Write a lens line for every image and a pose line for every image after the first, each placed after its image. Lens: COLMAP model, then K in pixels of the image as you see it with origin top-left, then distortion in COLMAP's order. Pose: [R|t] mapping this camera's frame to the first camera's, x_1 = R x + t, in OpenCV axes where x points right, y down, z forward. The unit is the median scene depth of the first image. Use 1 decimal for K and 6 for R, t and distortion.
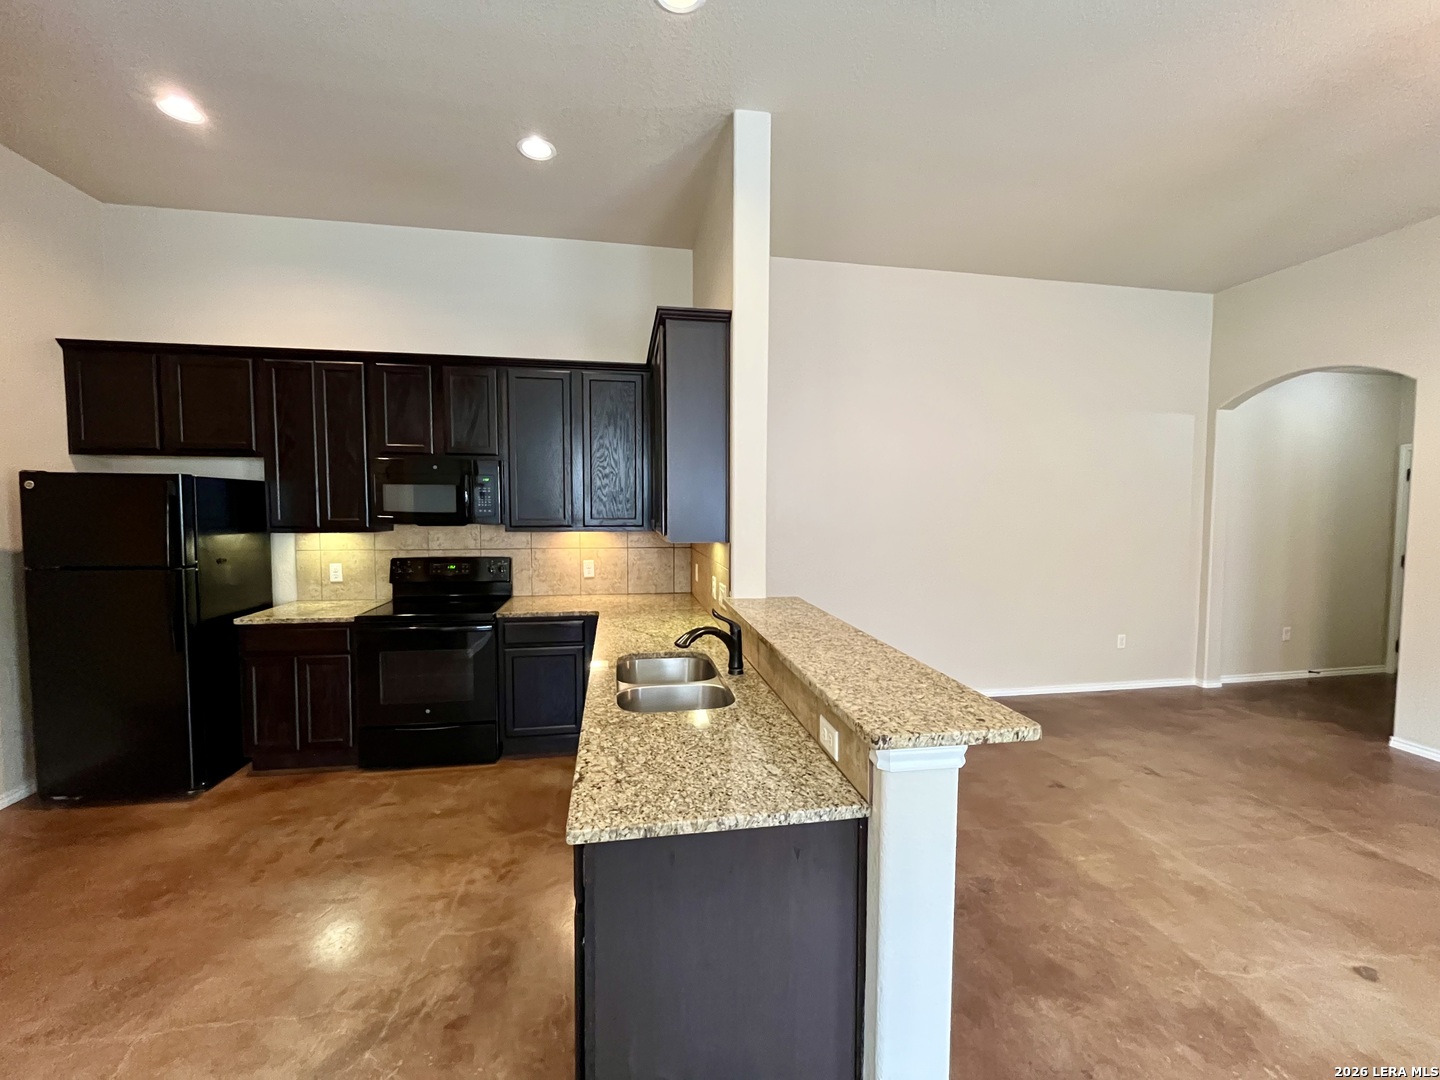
lens RADIAL K [[584.4, 0, 720.0], [0, 584.4, 540.0], [0, 0, 1]] dist [-0.001265, -0.000041]
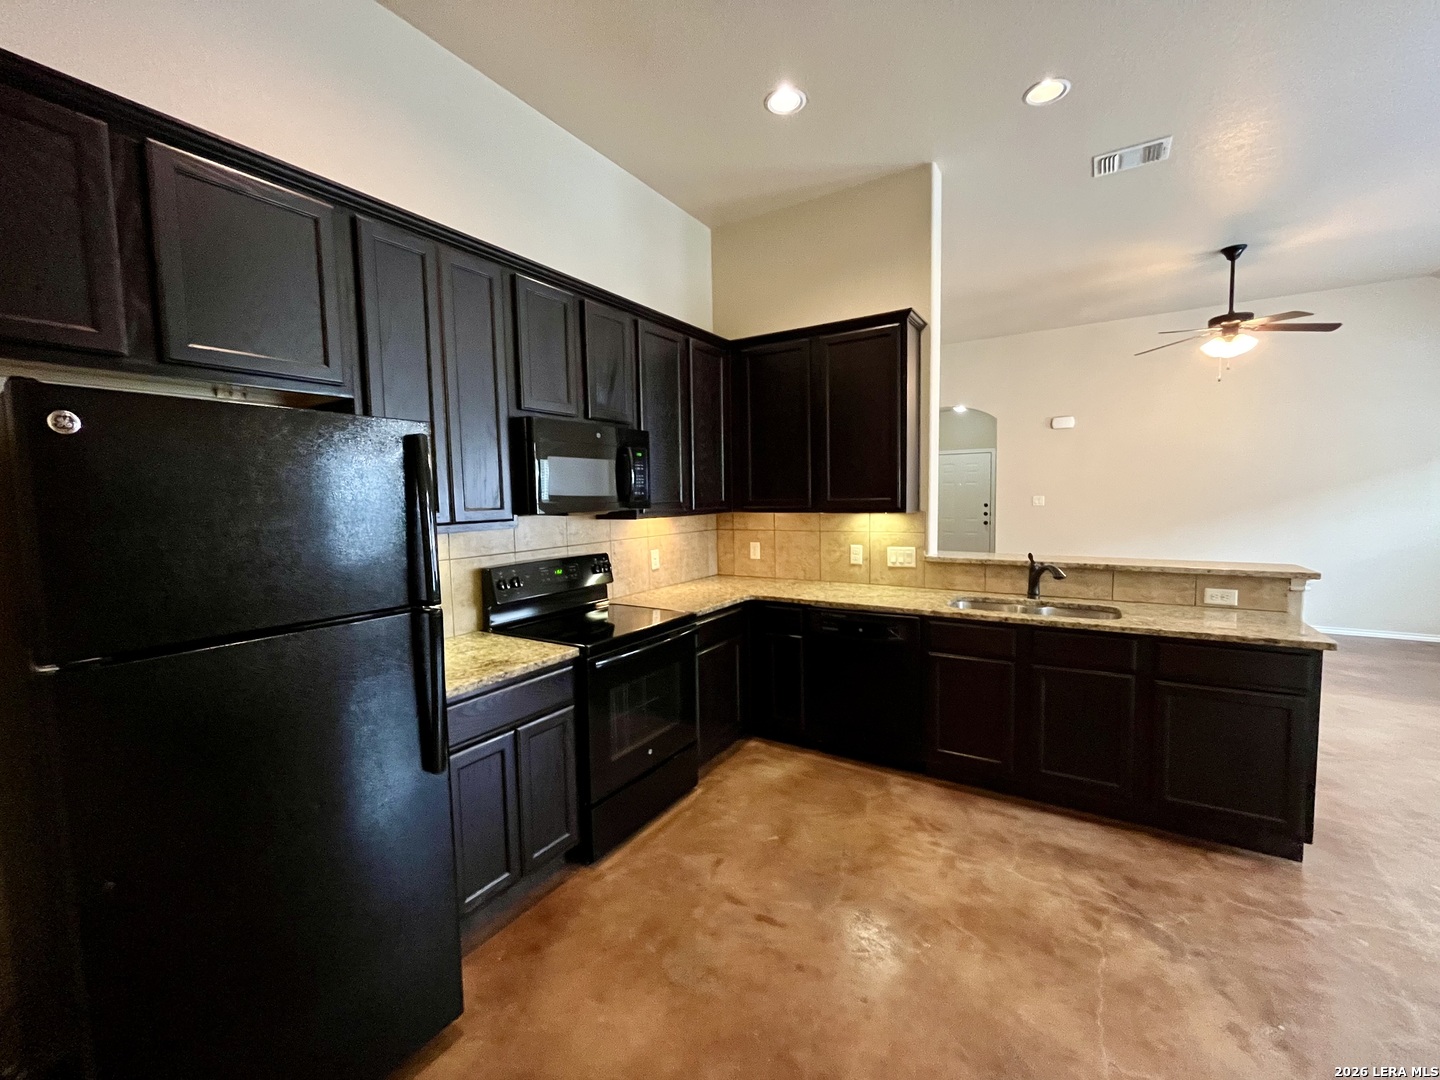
lens RADIAL K [[584.0, 0, 720.0], [0, 584.0, 540.0], [0, 0, 1]] dist [-0.004476, -0.000372]
pose [[0.672697, -0.075167, 0.736090, -0.979468], [0.067468, 0.996914, 0.040144, -0.010618], [-0.736836, 0.022657, 0.675692, 0.402074]]
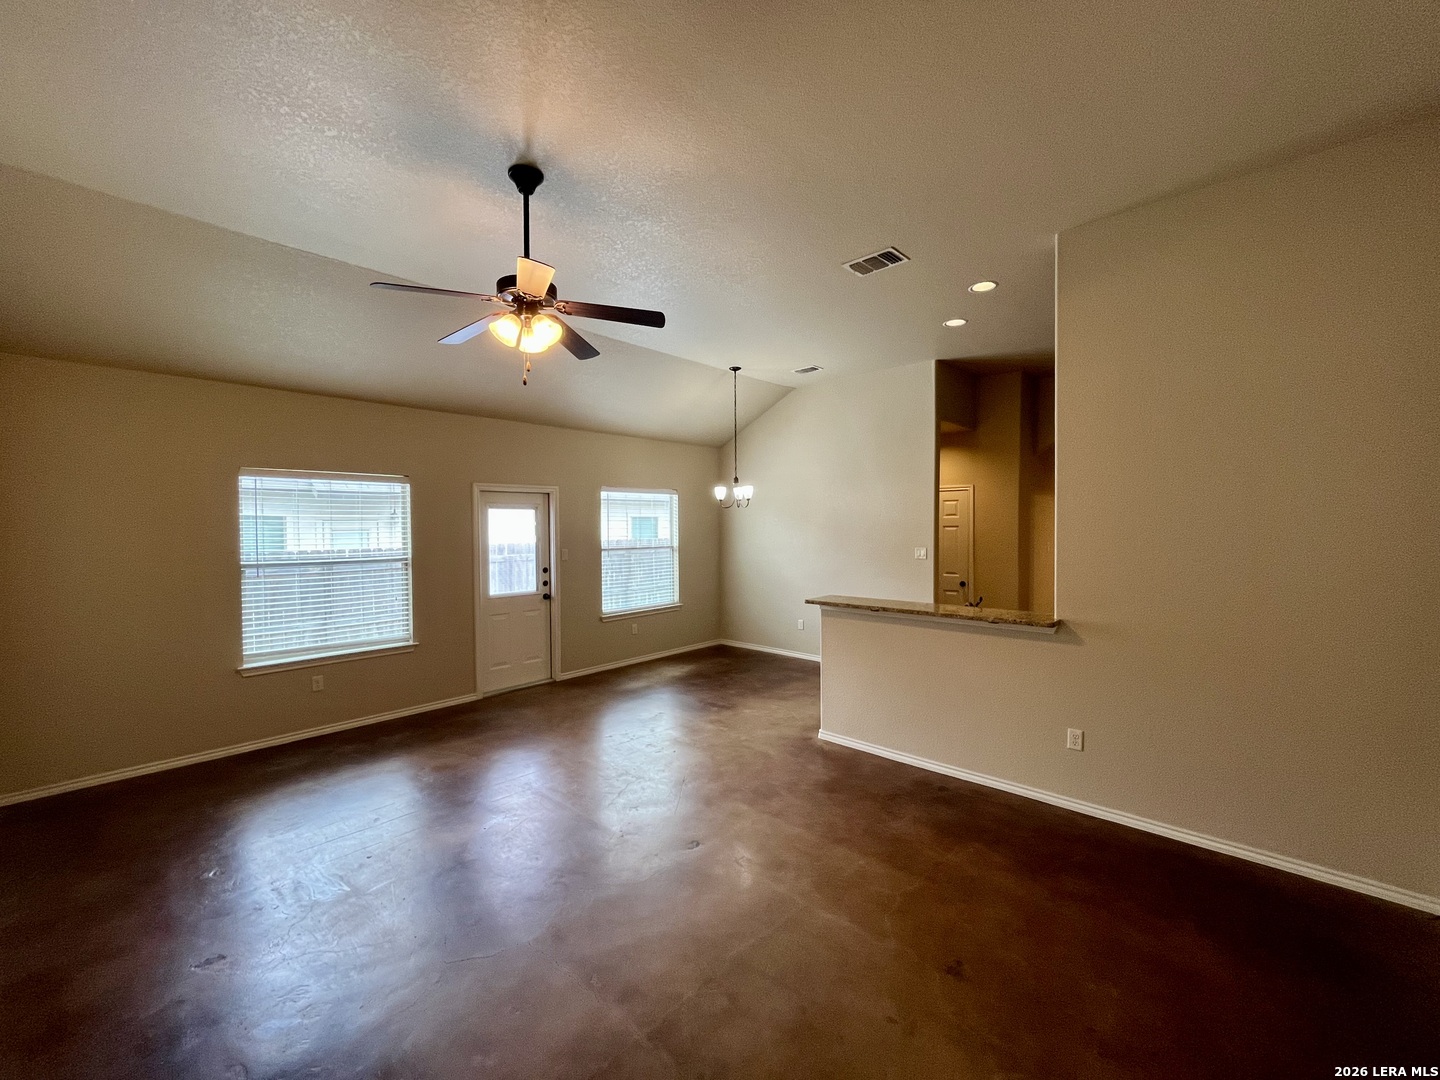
lens RADIAL K [[584.0, 0, 720.0], [0, 584.0, 540.0], [0, 0, 1]] dist [-0.004476, -0.000372]
pose [[-0.796891, 0.010045, -0.604039, 1.136840], [-0.034873, 0.997430, 0.062594, -0.096064], [0.603115, 0.070946, -0.794493, 1.272866]]
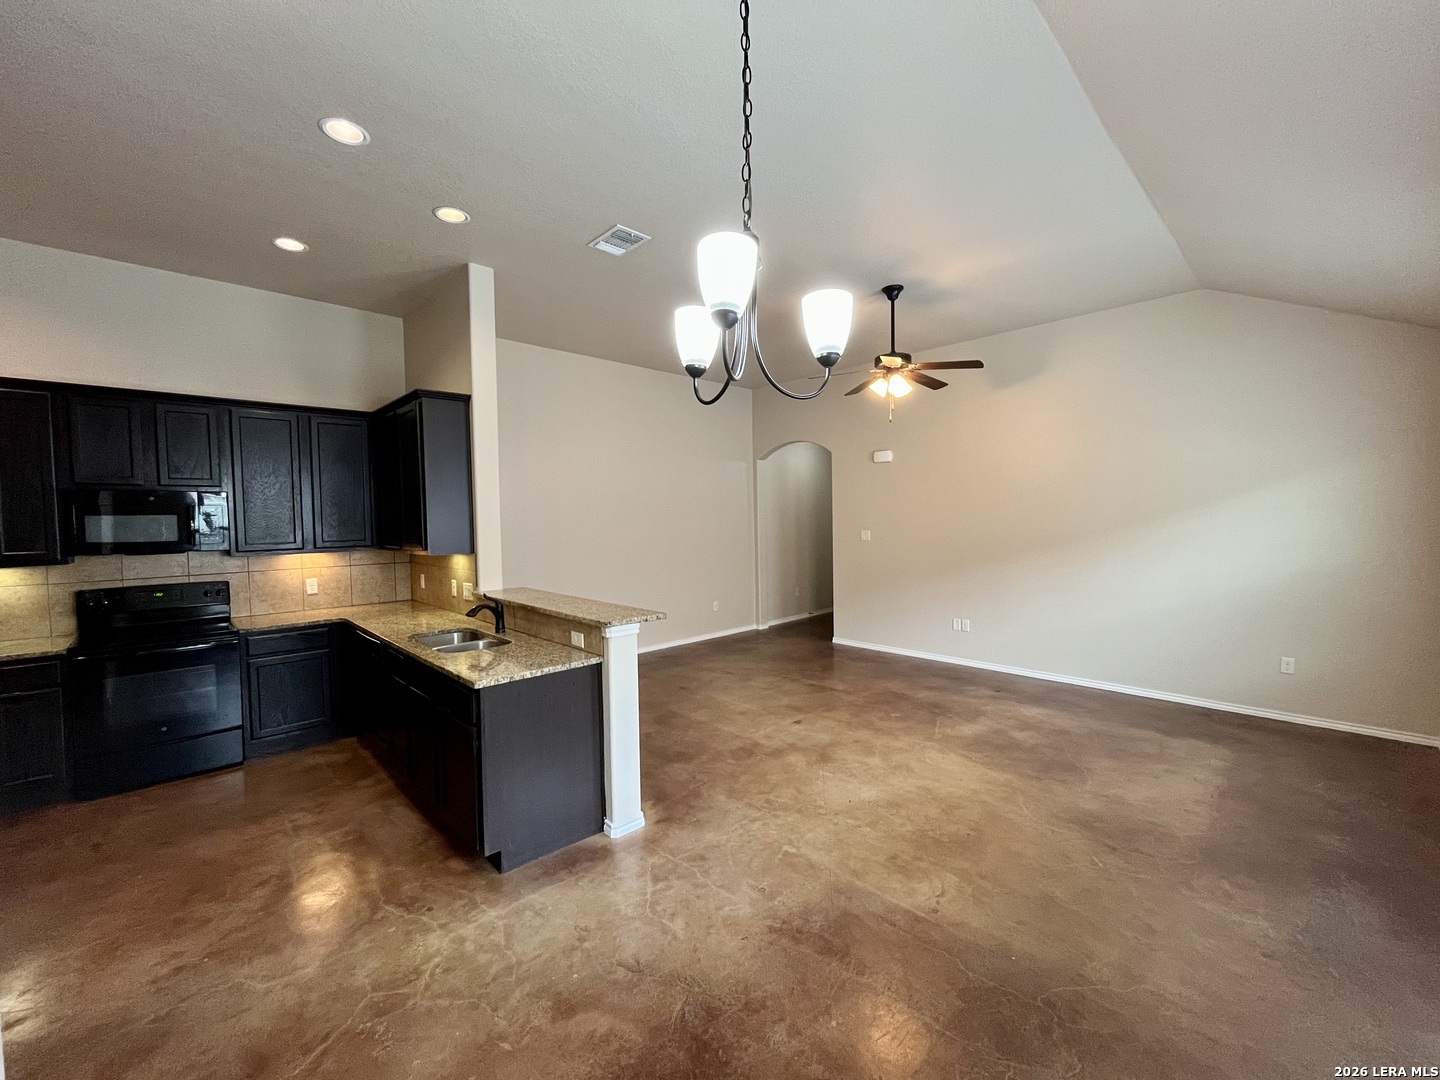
lens RADIAL K [[584.0, 0, 720.0], [0, 584.0, 540.0], [0, 0, 1]] dist [-0.004476, -0.000372]
pose [[0.830867, -0.041209, 0.554943, -0.231886], [0.053178, 0.998570, -0.005467, 0.010058], [-0.553924, 0.034054, 0.831870, -0.446805]]
